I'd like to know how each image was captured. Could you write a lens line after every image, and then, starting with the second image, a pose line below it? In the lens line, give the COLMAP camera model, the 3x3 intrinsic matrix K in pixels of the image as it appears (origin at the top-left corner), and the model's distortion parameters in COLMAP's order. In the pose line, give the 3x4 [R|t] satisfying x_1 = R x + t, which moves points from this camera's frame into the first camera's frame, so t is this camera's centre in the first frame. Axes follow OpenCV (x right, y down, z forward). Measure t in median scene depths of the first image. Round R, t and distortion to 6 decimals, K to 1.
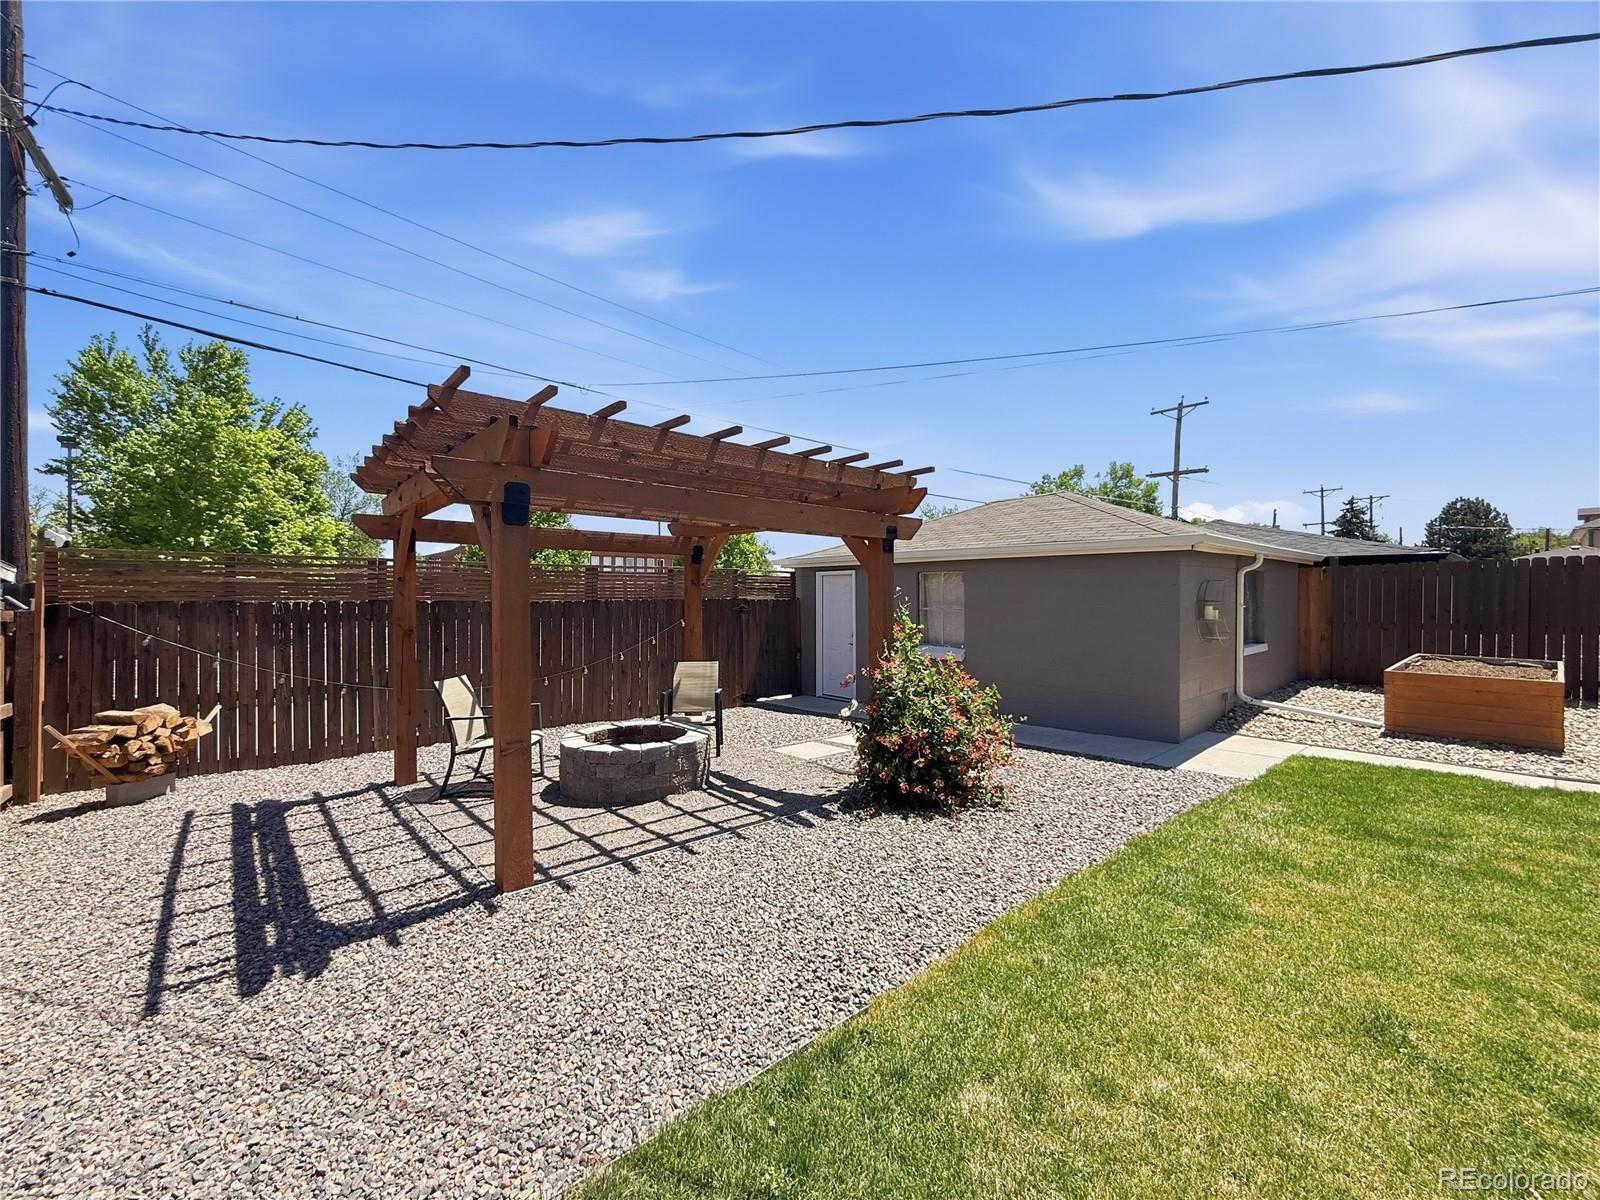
lens RADIAL K [[648.0, 0, 806.9], [0, 648.0, 602.1], [0, 0, 1]] dist [0.001763, 0.000022]
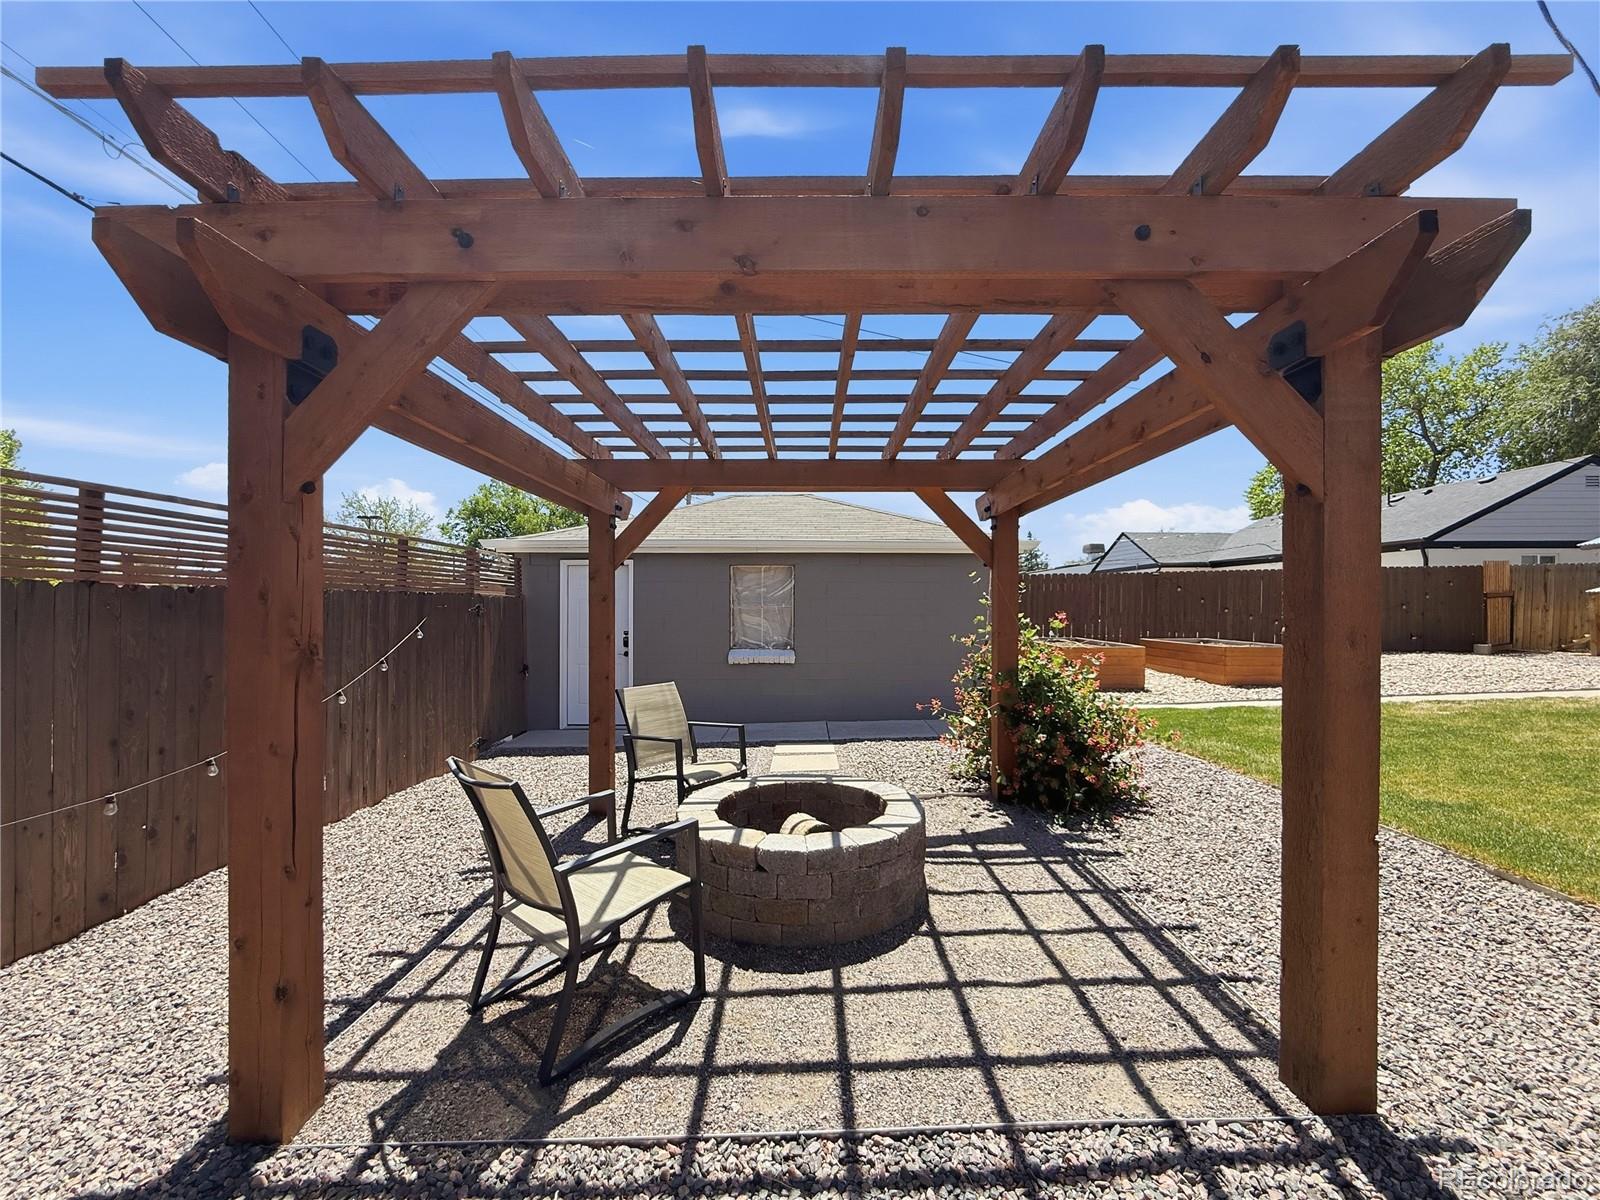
lens RADIAL K [[648.0, 0, 808.5], [0, 648.0, 598.9], [0, 0, 1]] dist [0.001763, 0.000022]
pose [[0.663147, 0.009523, 0.748429, -0.802188], [0.007869, 0.999775, -0.019694, 0.032428], [-0.748448, 0.018950, 0.662923, 0.683911]]
